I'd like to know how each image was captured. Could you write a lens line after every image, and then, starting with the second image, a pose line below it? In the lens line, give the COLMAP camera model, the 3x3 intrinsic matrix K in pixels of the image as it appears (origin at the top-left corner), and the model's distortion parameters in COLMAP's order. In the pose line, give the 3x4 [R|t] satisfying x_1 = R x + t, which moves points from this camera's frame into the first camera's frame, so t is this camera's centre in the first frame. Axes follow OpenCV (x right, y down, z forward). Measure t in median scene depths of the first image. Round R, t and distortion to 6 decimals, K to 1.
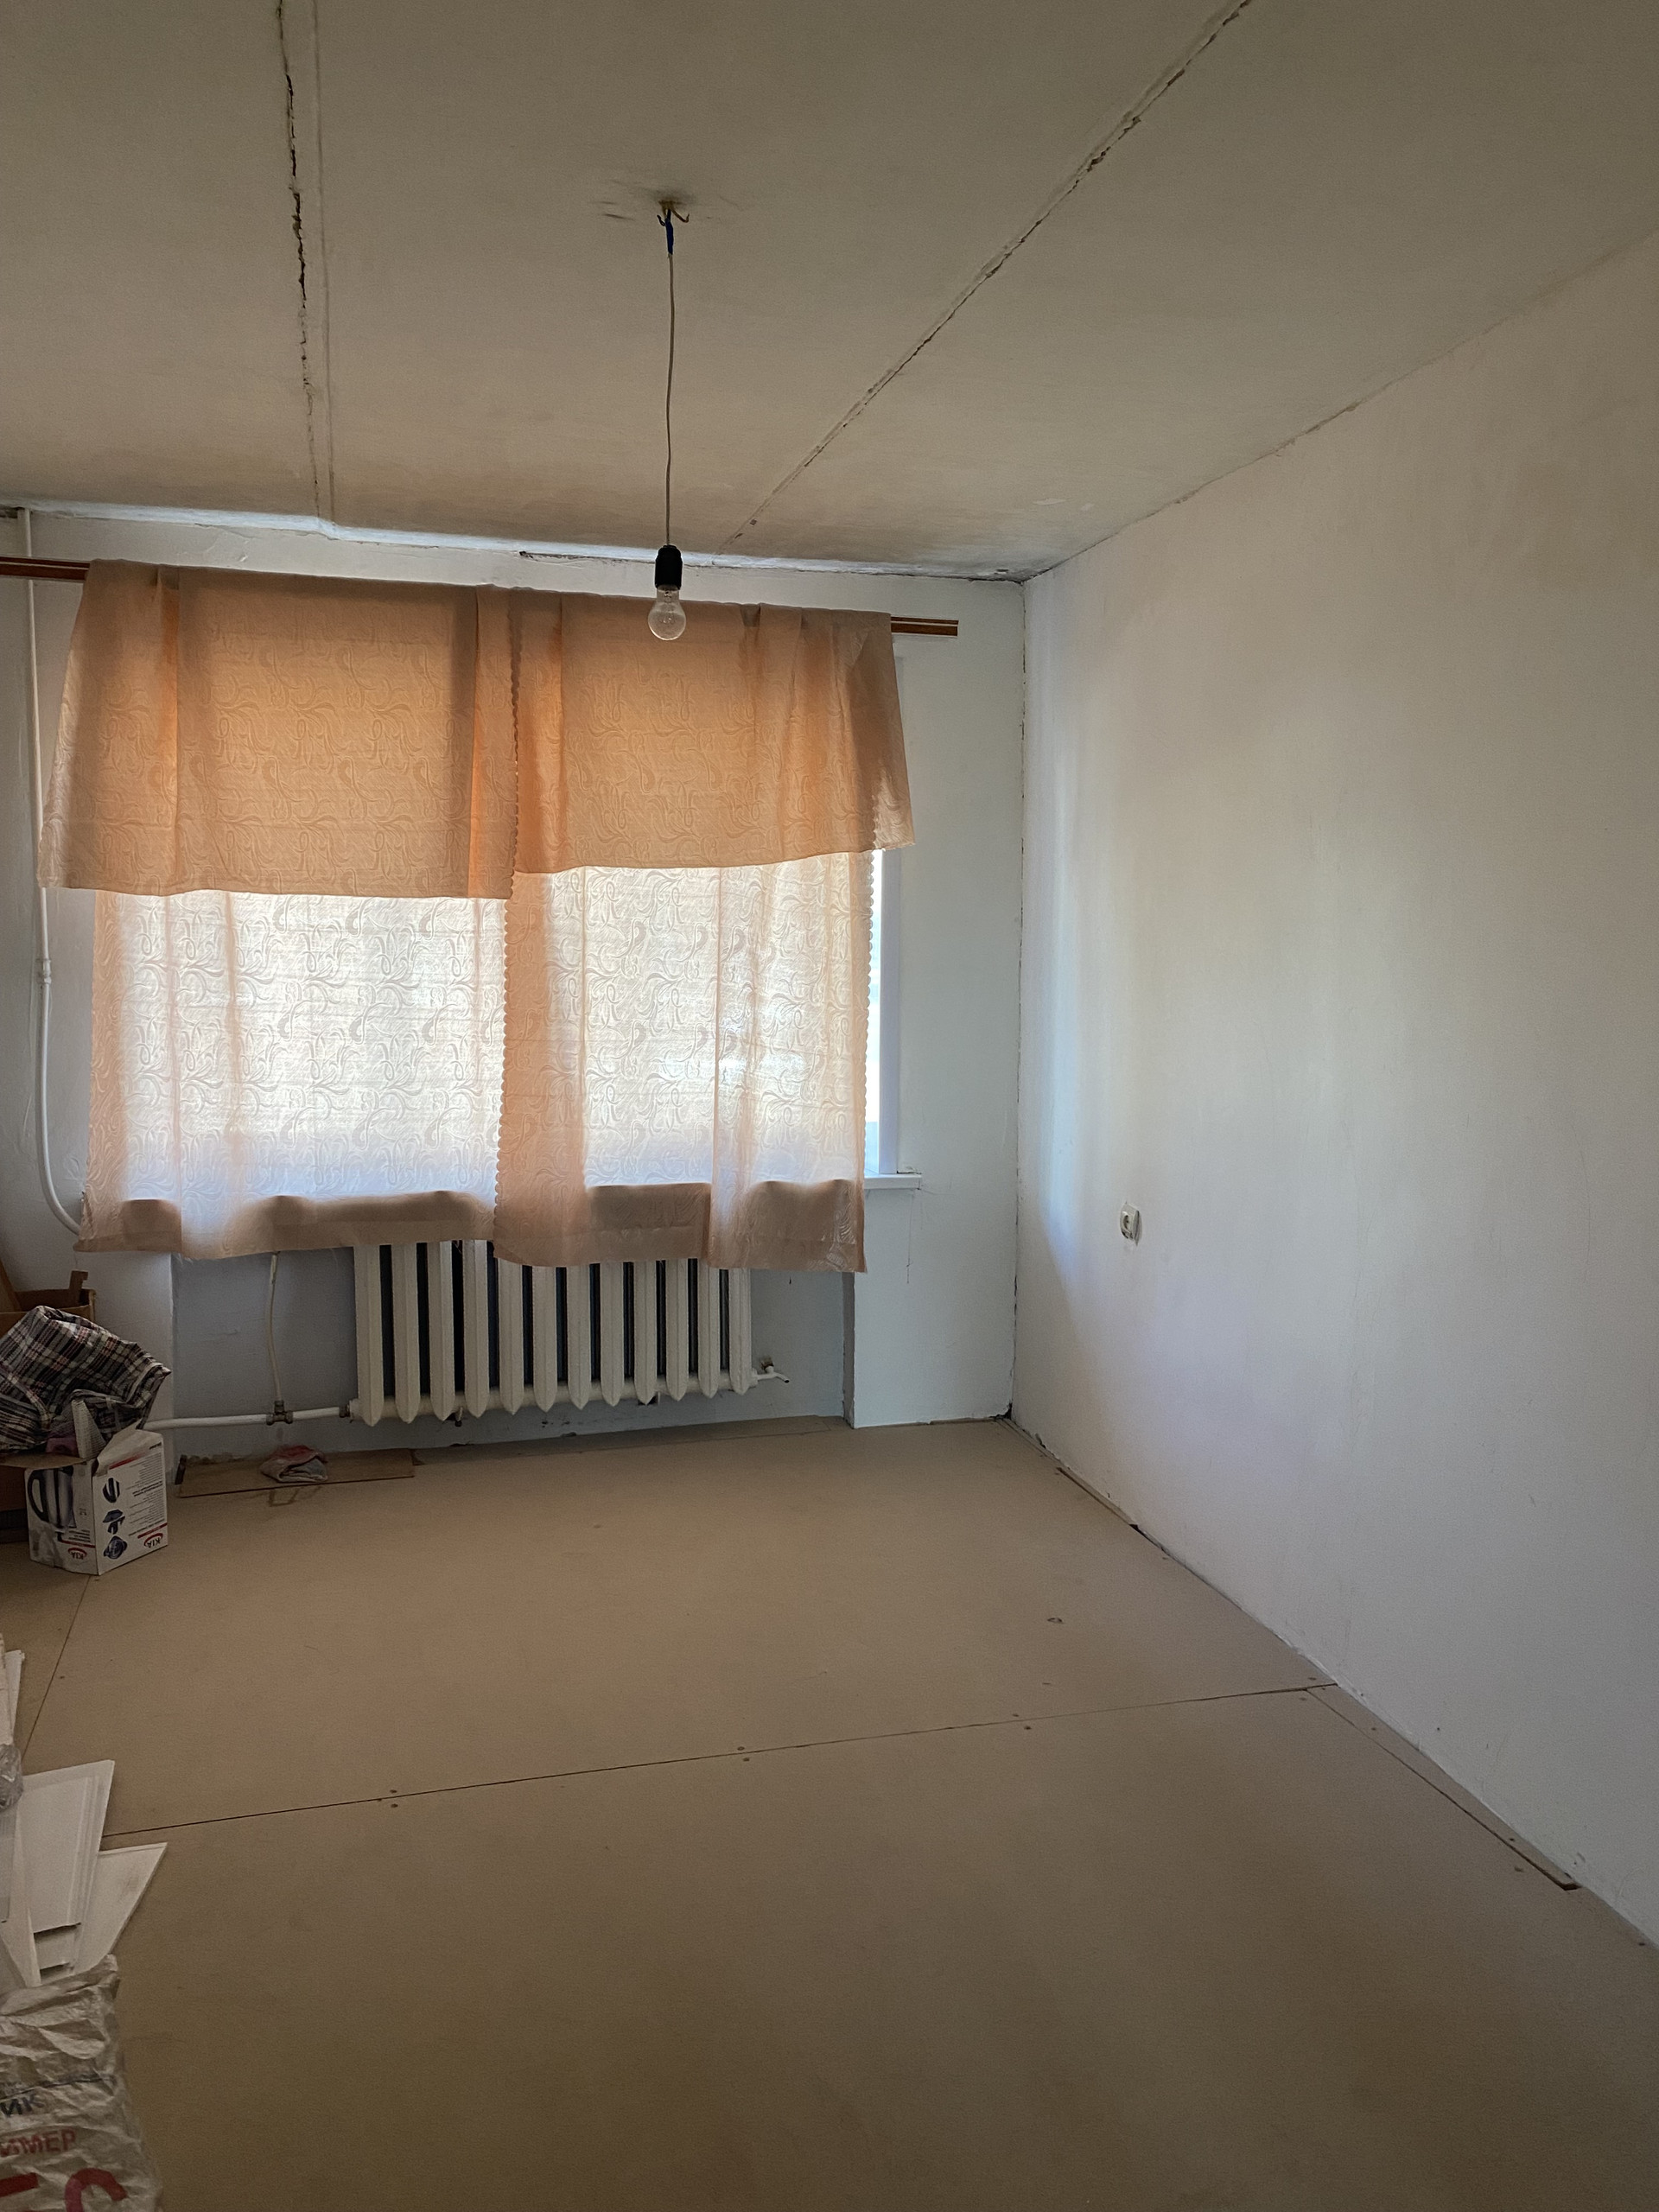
lens RADIAL K [[1669.0, 0, 830.5], [0, 1669.0, 1106.9], [0, 0, 1]] dist [0.005659, 0.000501]
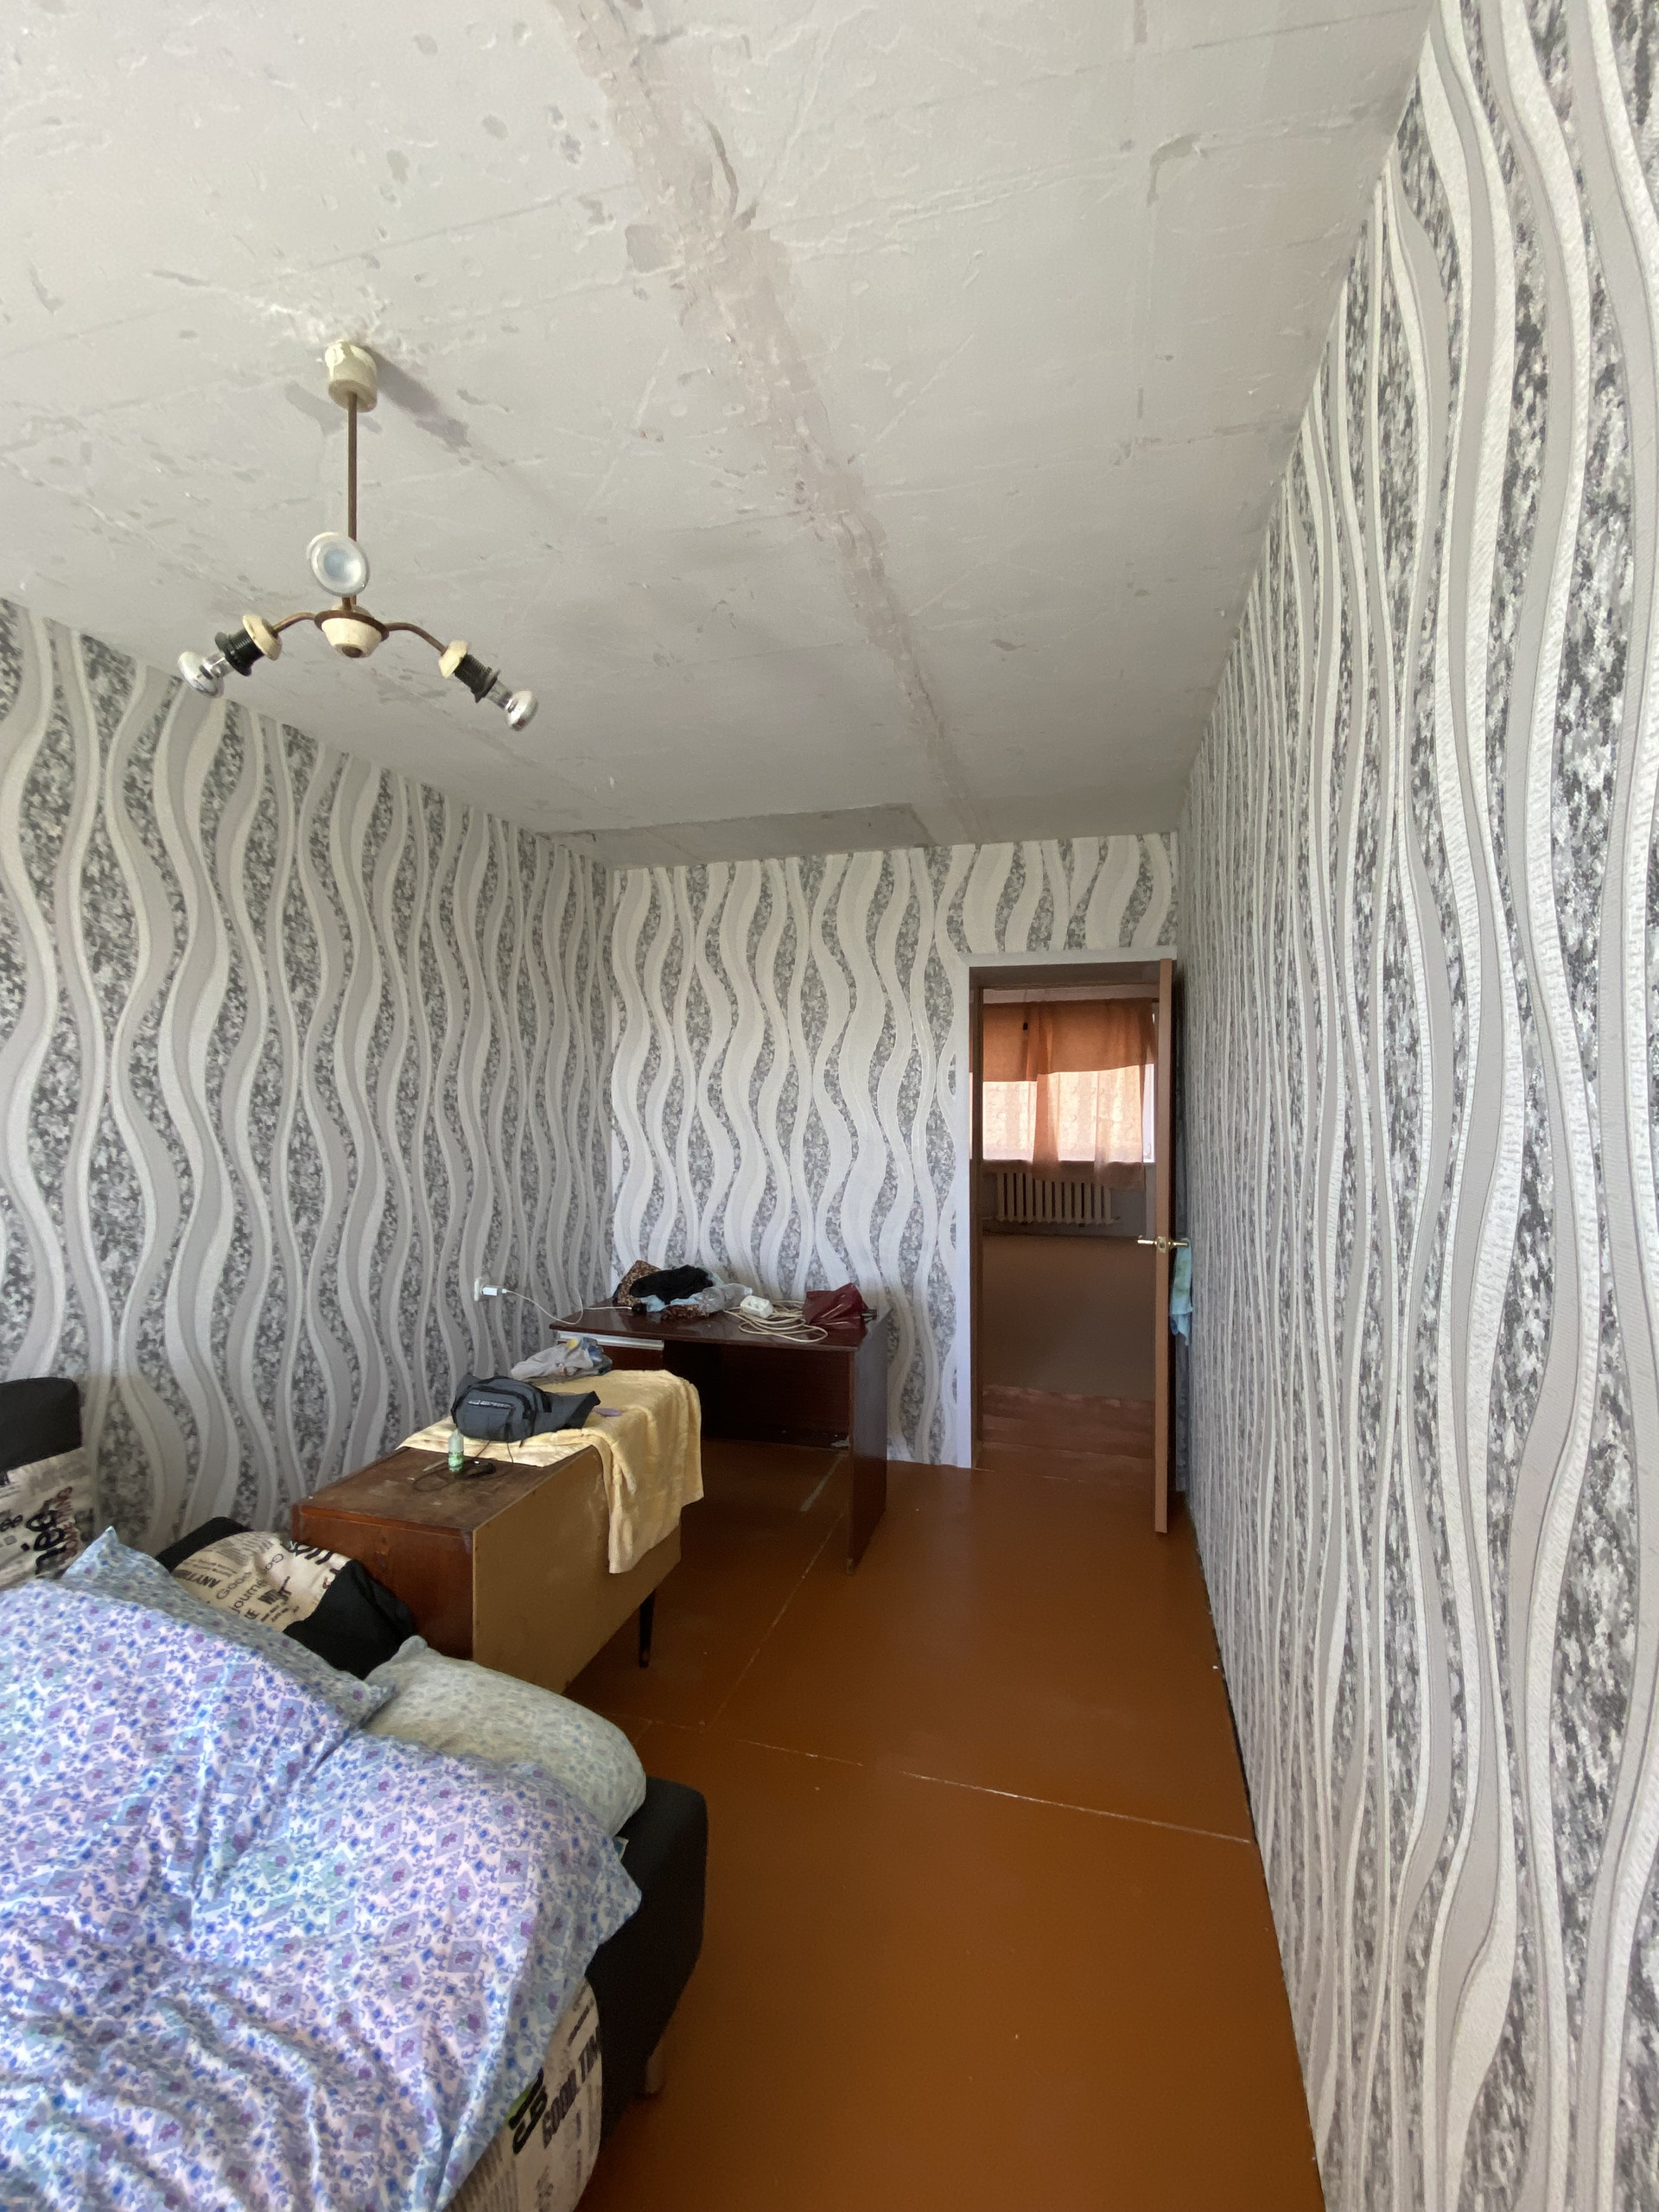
lens RADIAL K [[902.6, 0, 832.1], [0, 902.6, 1098.9], [0, 0, 1]] dist [0.000398, -0.000016]
pose [[0.913893, -0.021460, -0.405387, 0.199765], [-0.020766, 0.994823, -0.099477, 0.122029], [0.405423, 0.099330, 0.908717, -0.992778]]
